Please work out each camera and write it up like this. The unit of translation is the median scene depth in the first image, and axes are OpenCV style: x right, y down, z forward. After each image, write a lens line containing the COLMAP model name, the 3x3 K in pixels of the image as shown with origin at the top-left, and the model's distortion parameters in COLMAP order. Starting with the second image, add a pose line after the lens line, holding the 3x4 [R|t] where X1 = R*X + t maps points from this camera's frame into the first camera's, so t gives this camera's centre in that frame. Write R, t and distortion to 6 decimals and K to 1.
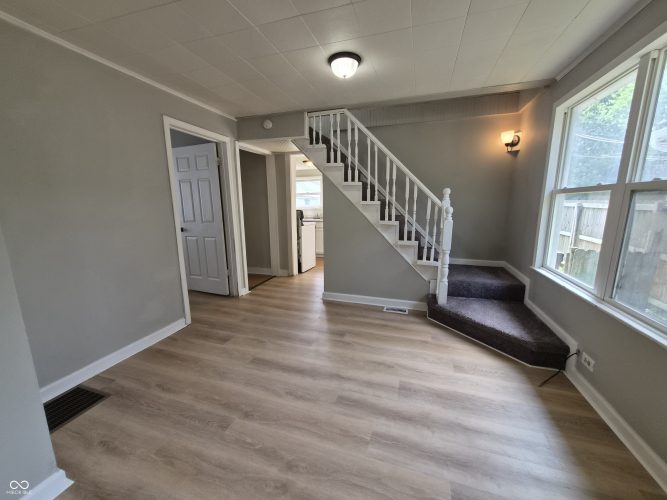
lens RADIAL K [[262.1, 0, 332.0], [0, 262.1, 245.8], [0, 0, 1]] dist [0.000598, -0.000907]
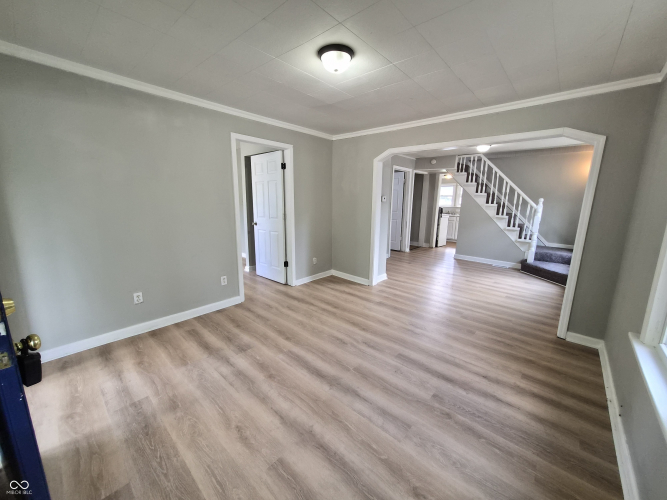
lens RADIAL K [[262.1, 0, 332.0], [0, 262.1, 247.8], [0, 0, 1]] dist [0.000598, -0.000907]
pose [[0.915256, 0.100756, -0.390069, -0.119890], [-0.094340, 0.994902, 0.035628, 0.167501], [0.391670, 0.004191, 0.920096, -1.079958]]
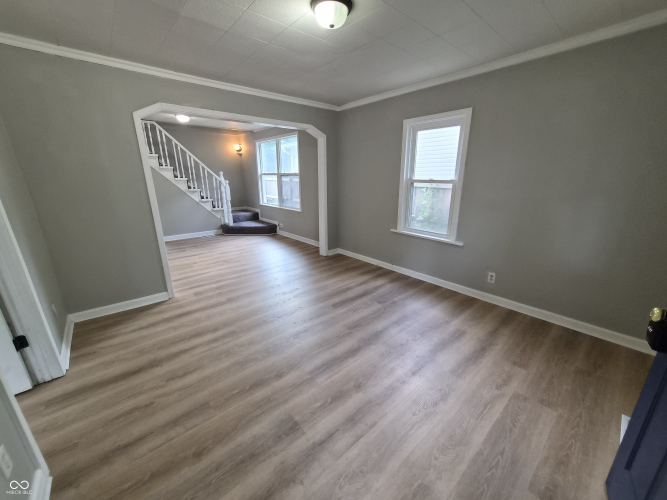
lens RADIAL K [[262.1, 0, 336.0], [0, 262.1, 248.6], [0, 0, 1]] dist [0.000598, -0.000907]
pose [[0.506836, -0.233649, 0.829774, -0.900702], [0.148819, 0.971831, 0.182749, 0.125659], [-0.849099, 0.030862, 0.527331, -0.804328]]
